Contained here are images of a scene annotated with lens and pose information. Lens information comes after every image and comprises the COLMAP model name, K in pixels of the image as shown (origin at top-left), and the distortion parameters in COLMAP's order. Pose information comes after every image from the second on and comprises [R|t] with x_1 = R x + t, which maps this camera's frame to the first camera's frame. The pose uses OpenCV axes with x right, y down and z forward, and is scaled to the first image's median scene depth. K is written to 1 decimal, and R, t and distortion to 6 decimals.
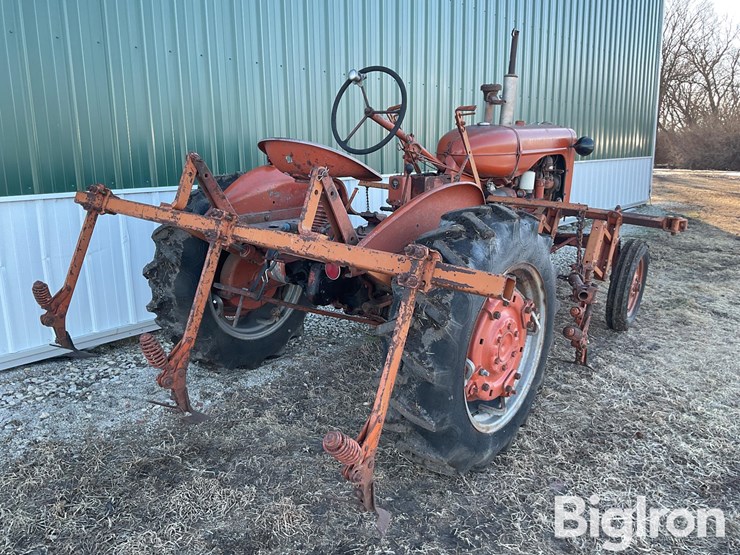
lens RADIAL K [[607.3, 0, 370.0], [0, 607.3, 277.5], [0, 0, 1]] dist [0.104320, -0.252830]
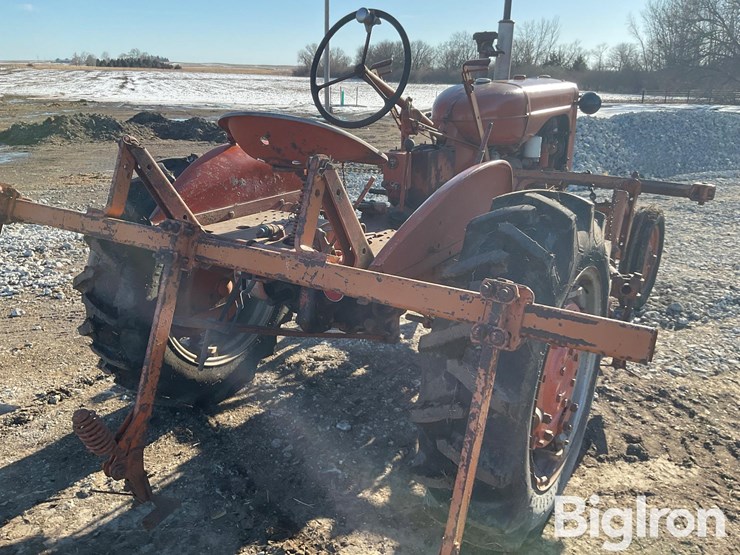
lens RADIAL K [[607.9, 0, 370.0], [0, 607.9, 277.5], [0, 0, 1]] dist [0.068545, -0.116699]
pose [[0.994716, -0.058678, 0.084238, -0.071571], [0.052981, 0.996254, 0.068342, -0.068257], [-0.087933, -0.063518, 0.994099, 0.232933]]
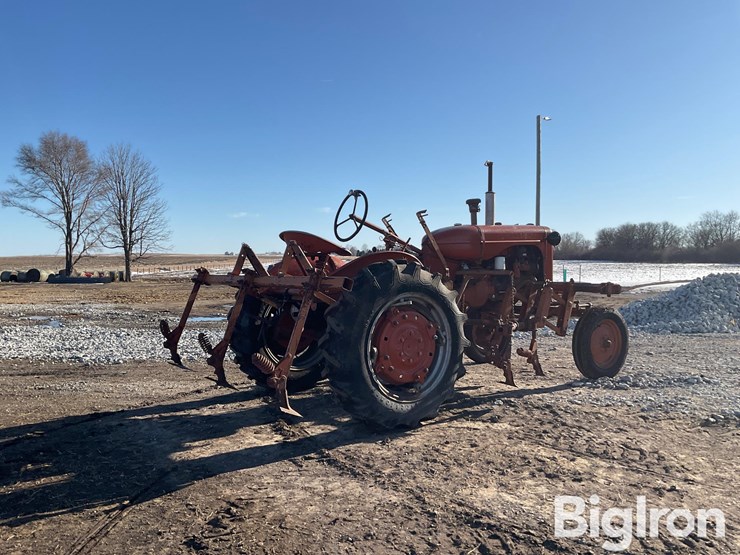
lens RADIAL K [[607.3, 0, 370.0], [0, 607.3, 277.5], [0, 0, 1]] dist [0.104320, -0.252830]
pose [[0.957871, -0.047875, -0.283182, 0.512187], [-0.018920, 0.973348, -0.228553, 0.266214], [0.286576, 0.224282, 0.931435, -0.478951]]
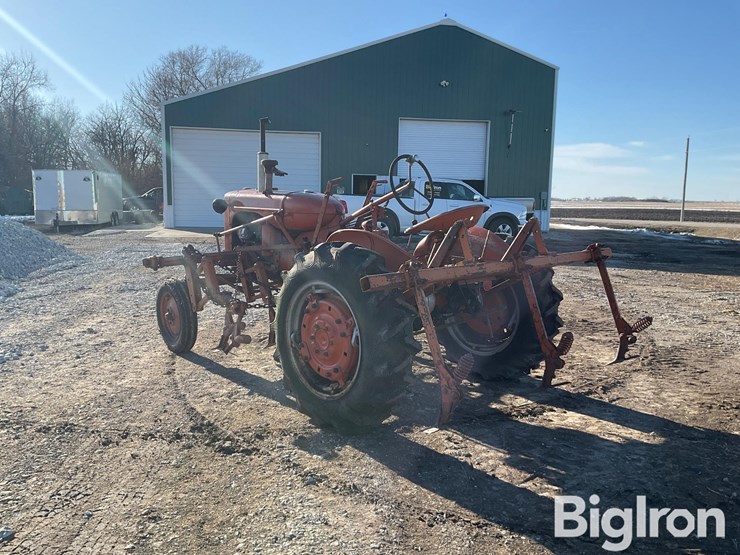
lens RADIAL K [[605.4, 0, 371.7], [0, 605.4, 290.2], [0, 0, 1]] dist [0.144939, -0.267848]
pose [[0.137953, -0.184689, 0.973067, -1.472881], [0.245764, 0.958117, 0.147009, -0.274527], [-0.959463, 0.218864, 0.177565, 0.910933]]
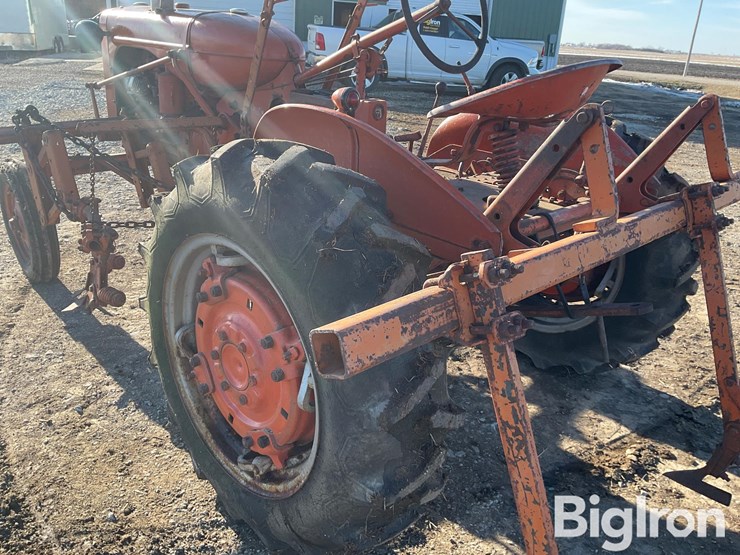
lens RADIAL K [[607.9, 0, 370.0], [0, 607.9, 277.5], [0, 0, 1]] dist [0.068545, -0.116699]
pose [[0.116480, -0.397481, 0.910188, -0.741461], [0.202245, 0.906717, 0.370083, -0.272238], [-0.972383, 0.140974, 0.186003, 1.019755]]
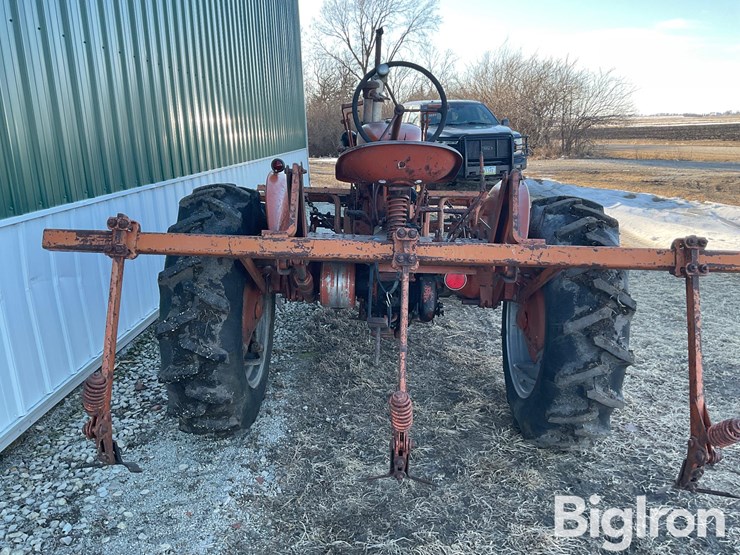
lens RADIAL K [[615.0, 0, 368.2], [0, 615.0, 284.8], [0, 0, 1]] dist [0.011684, -0.000909]
pose [[0.780987, -0.163865, 0.602667, -0.652403], [0.149455, 0.985965, 0.074407, -0.085203], [-0.606401, 0.031961, 0.794516, 0.292582]]
